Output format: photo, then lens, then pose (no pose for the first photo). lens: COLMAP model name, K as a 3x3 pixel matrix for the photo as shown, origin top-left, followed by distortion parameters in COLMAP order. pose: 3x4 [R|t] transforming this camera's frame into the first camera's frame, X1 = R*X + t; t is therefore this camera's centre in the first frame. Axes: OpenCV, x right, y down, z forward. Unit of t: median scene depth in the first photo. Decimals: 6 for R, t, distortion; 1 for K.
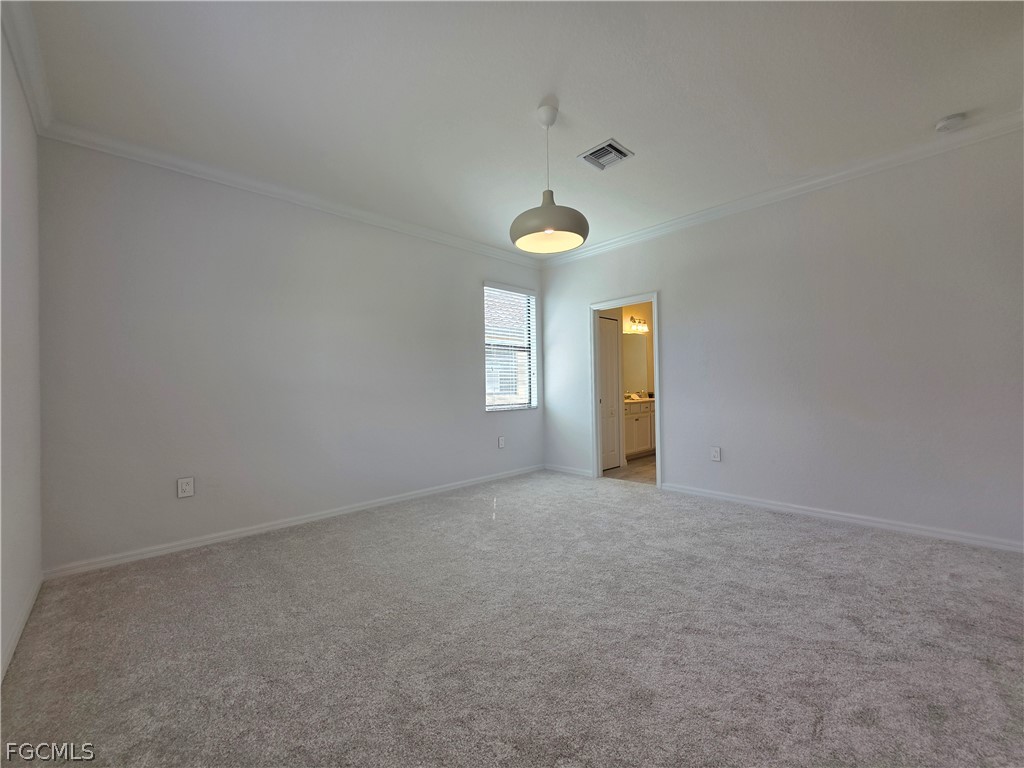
lens RADIAL K [[411.8, 0, 525.9], [0, 411.8, 387.6], [0, 0, 1]] dist [0.003005, -0.000111]
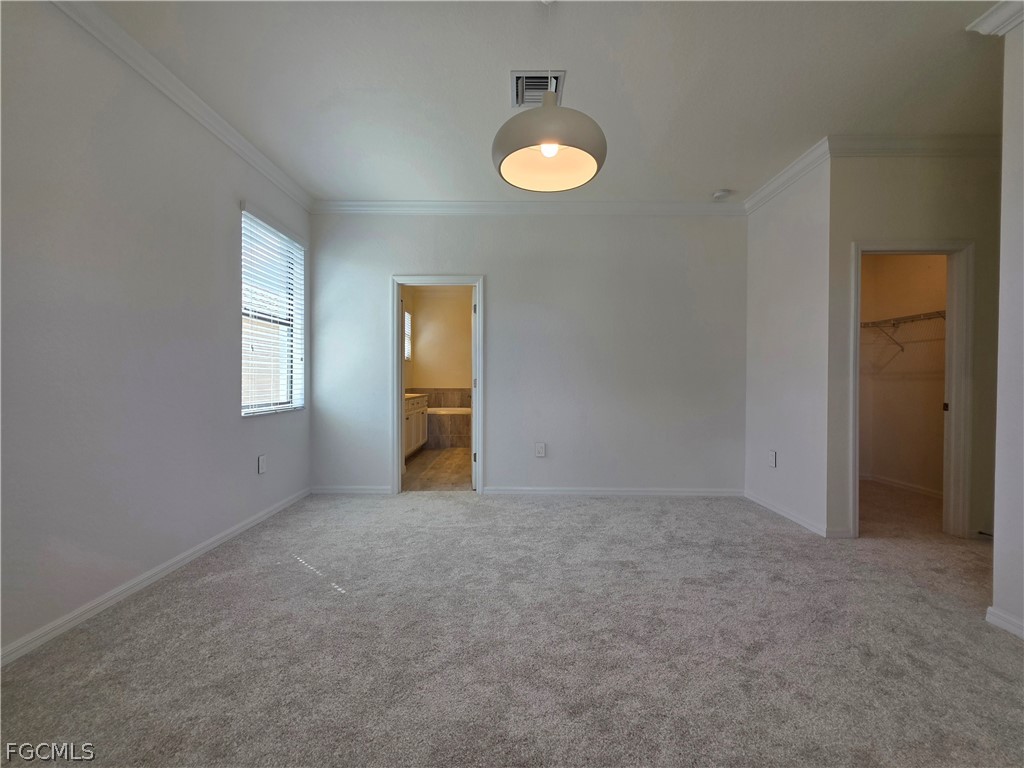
lens RADIAL K [[411.8, 0, 511.2], [0, 411.8, 384.2], [0, 0, 1]] dist [0.003005, -0.000111]
pose [[0.707899, 0.013133, 0.706192, -0.344891], [-0.016238, 0.999865, -0.002318, 0.006931], [-0.706127, -0.009826, 0.708017, 0.402936]]
